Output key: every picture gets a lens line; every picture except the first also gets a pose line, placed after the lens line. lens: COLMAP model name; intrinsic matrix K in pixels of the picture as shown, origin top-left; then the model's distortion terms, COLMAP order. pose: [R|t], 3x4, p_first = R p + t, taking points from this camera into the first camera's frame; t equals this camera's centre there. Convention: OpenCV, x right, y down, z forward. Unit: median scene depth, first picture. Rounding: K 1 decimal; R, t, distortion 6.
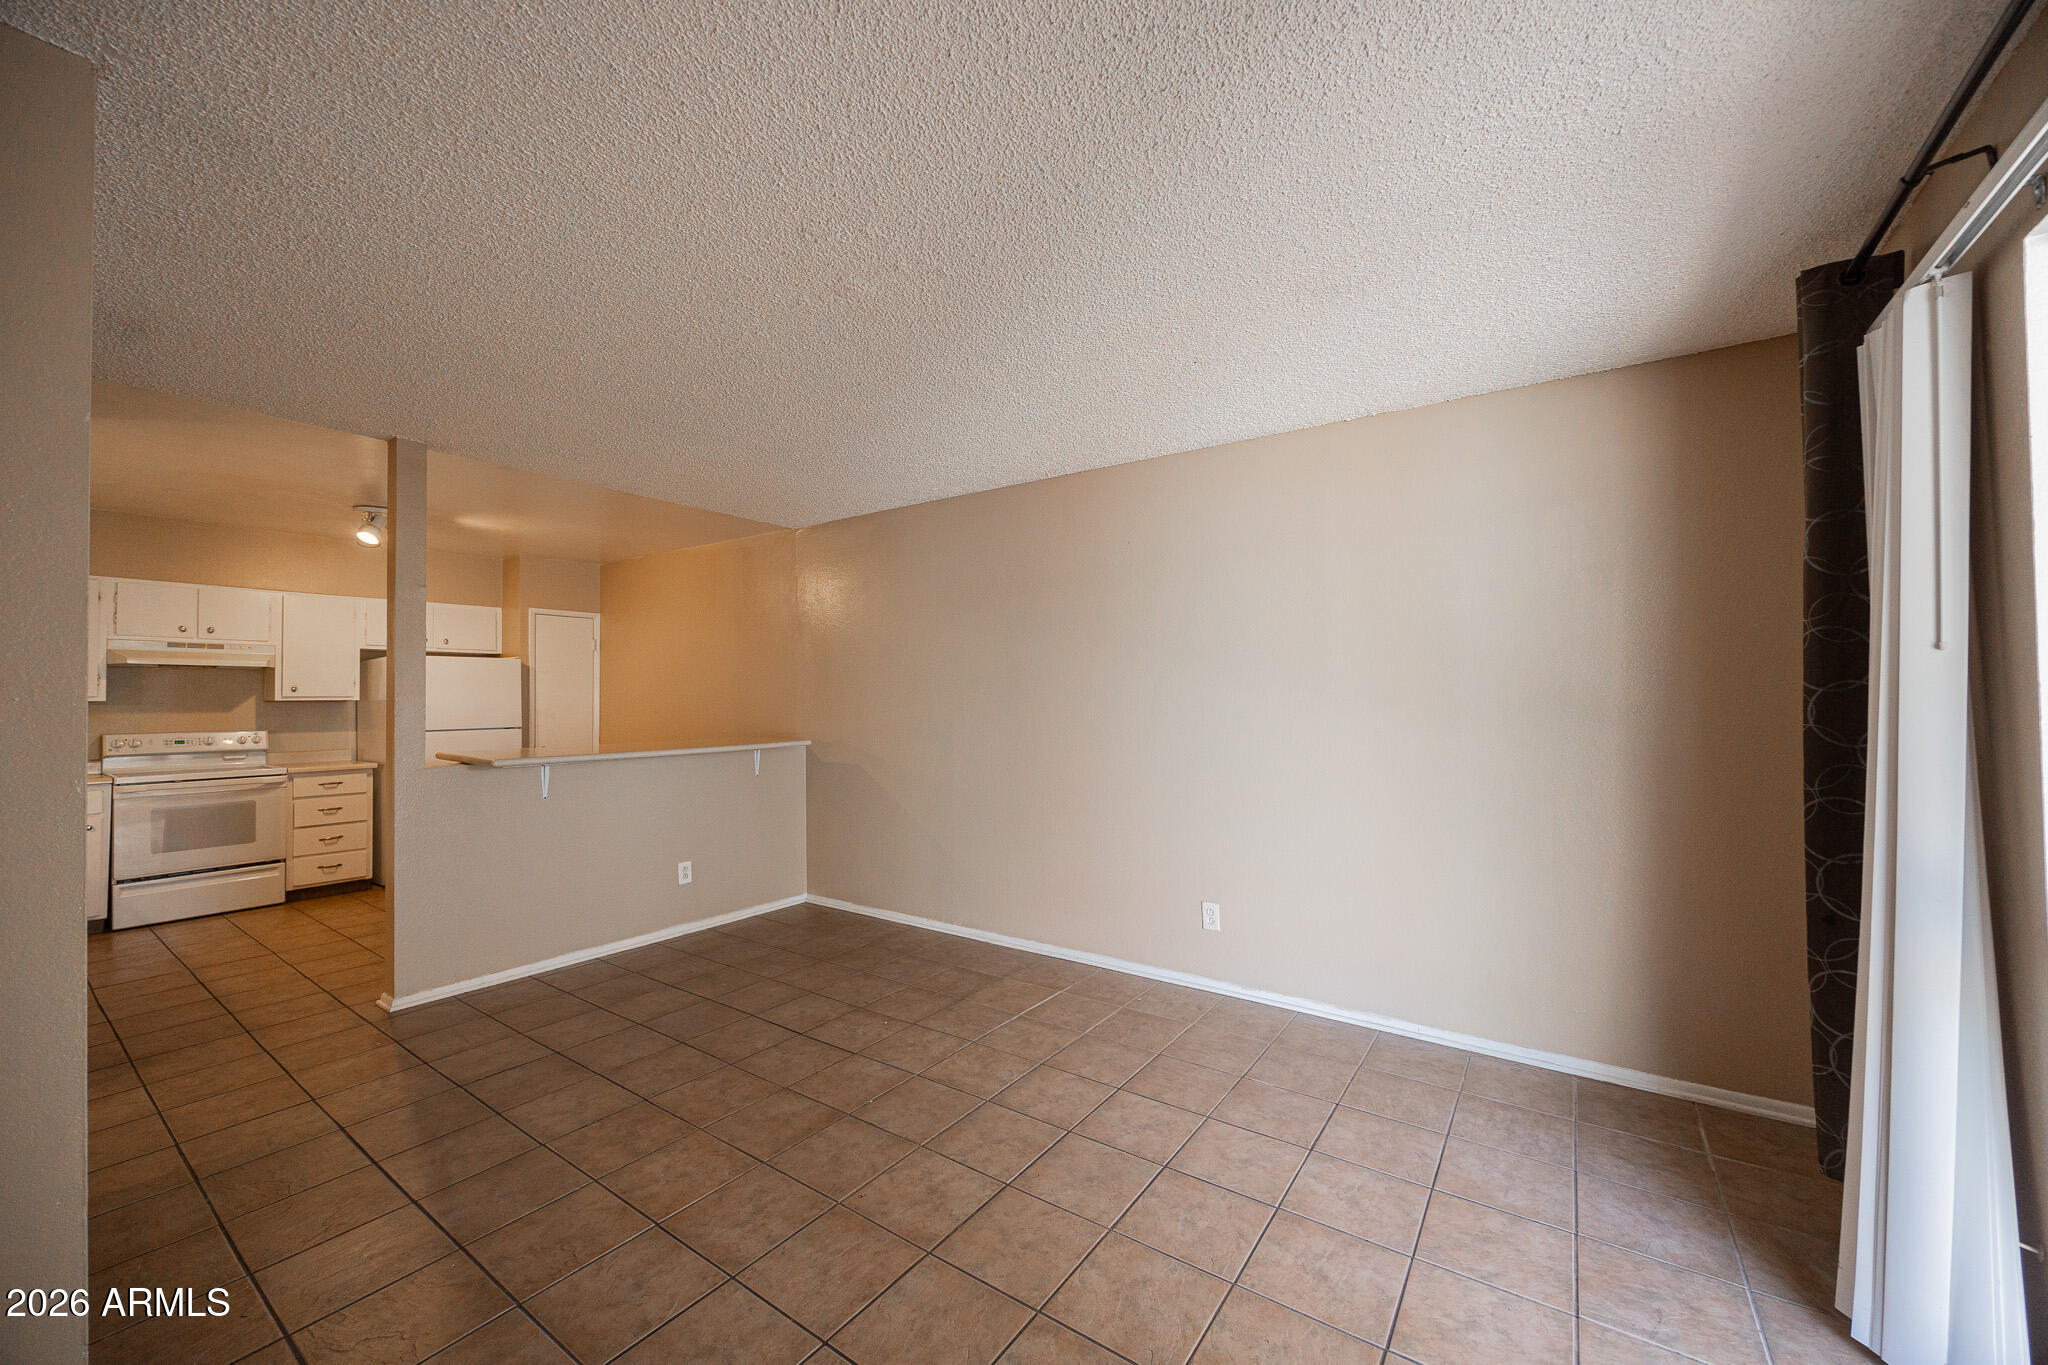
lens RADIAL K [[803.4, 0, 1032.3], [0, 803.4, 687.2], [0, 0, 1]] dist [-0.000392, 0.000124]
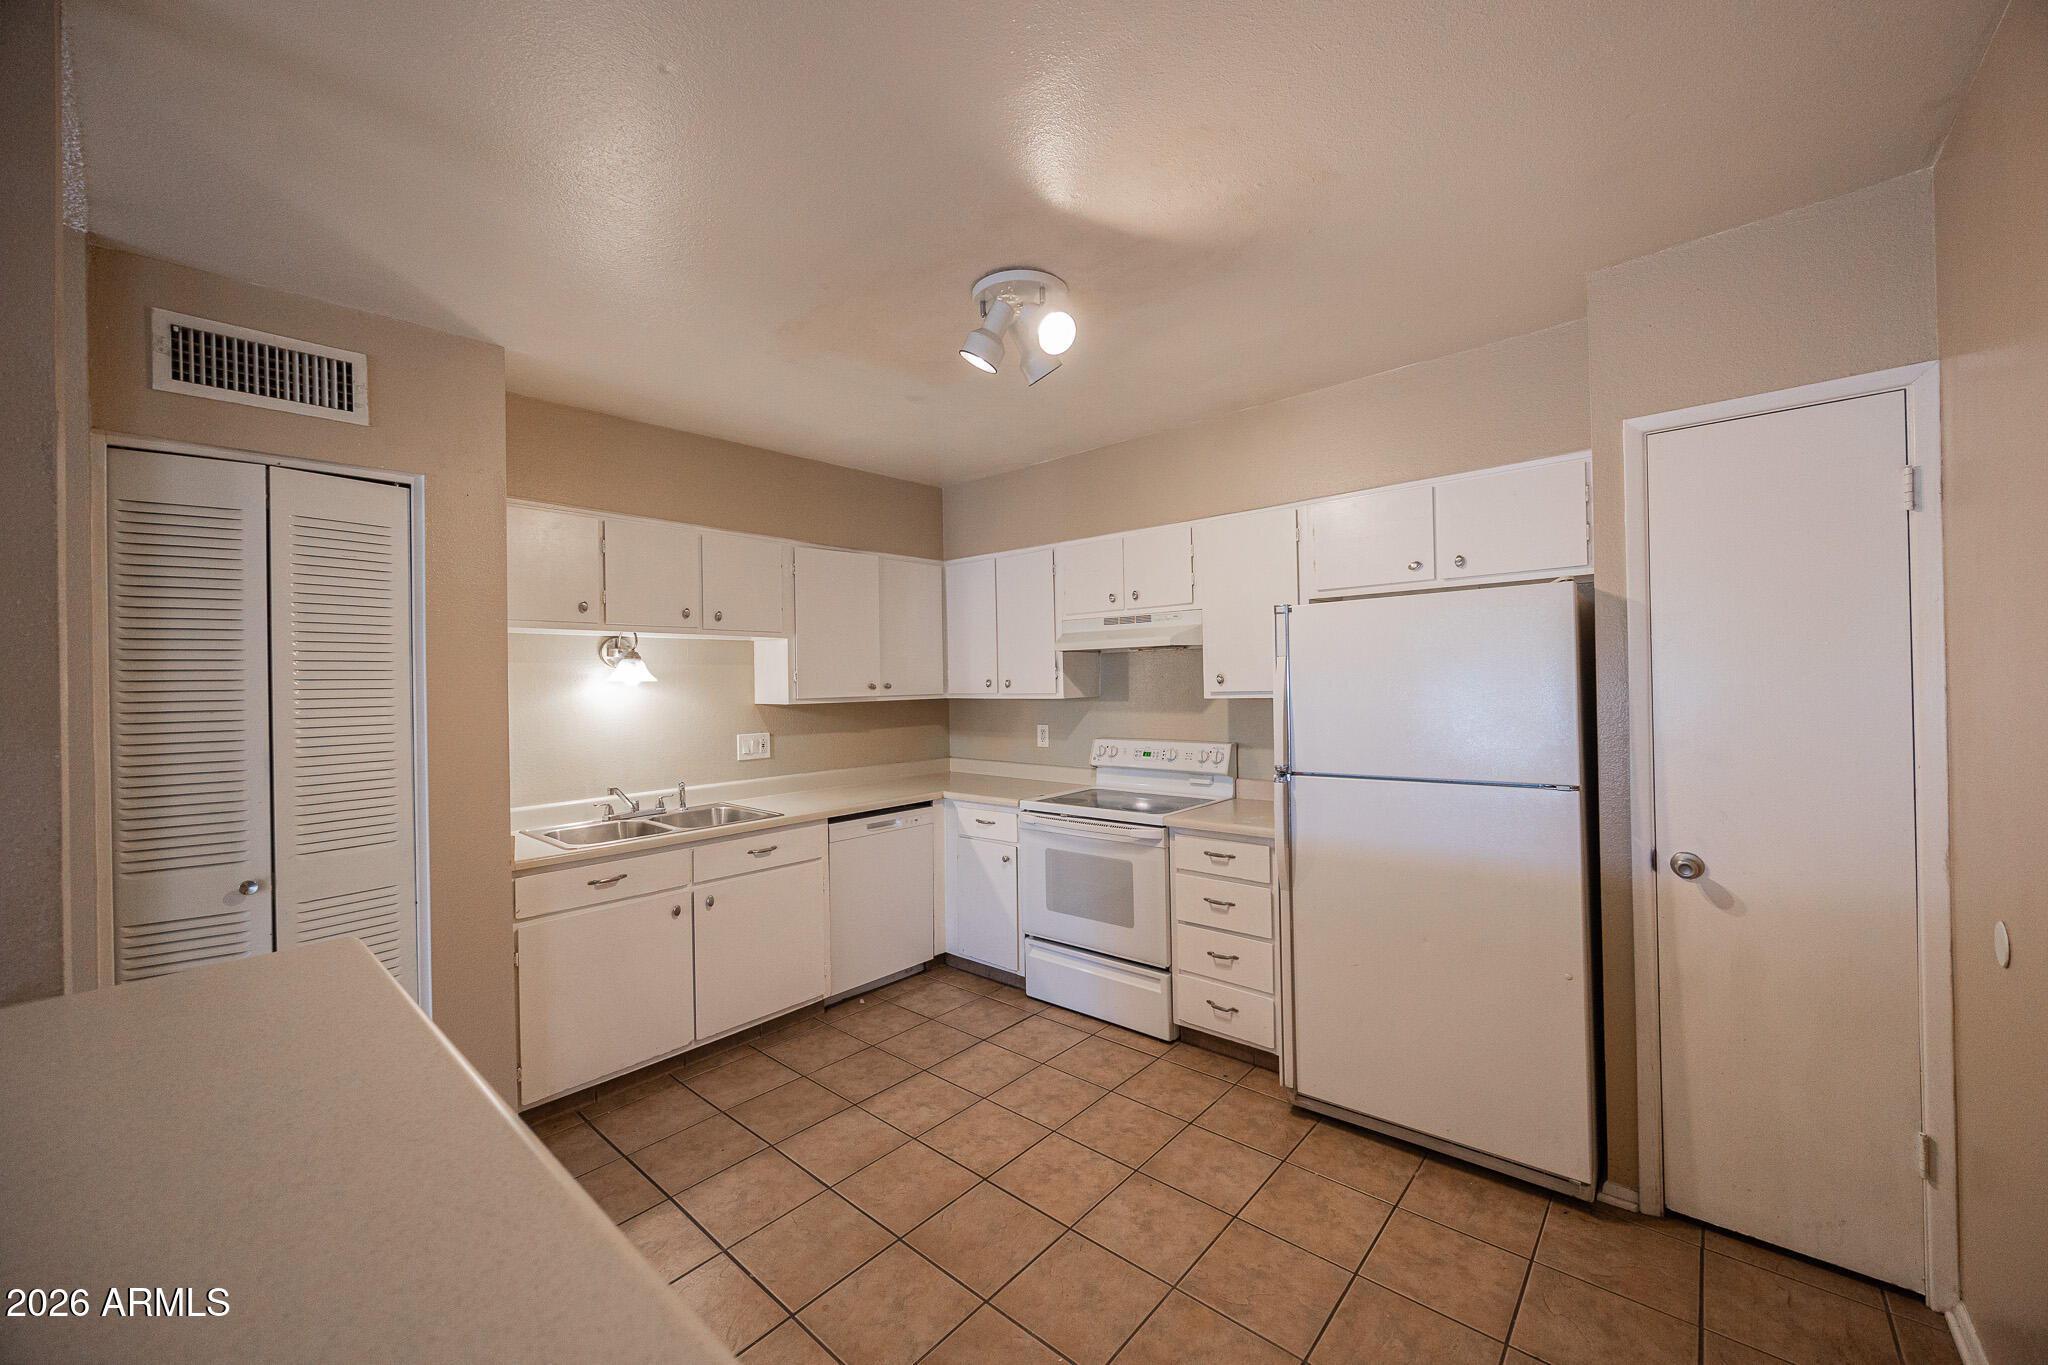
lens RADIAL K [[778.5, 0, 1030.9], [0, 778.5, 678.2], [0, 0, 1]] dist [0.000244, 0.000146]
pose [[-0.087127, 0.004118, -0.996189, -0.406816], [0.037932, 0.999280, 0.000814, -0.005332], [0.995475, -0.037717, -0.087220, 1.109812]]
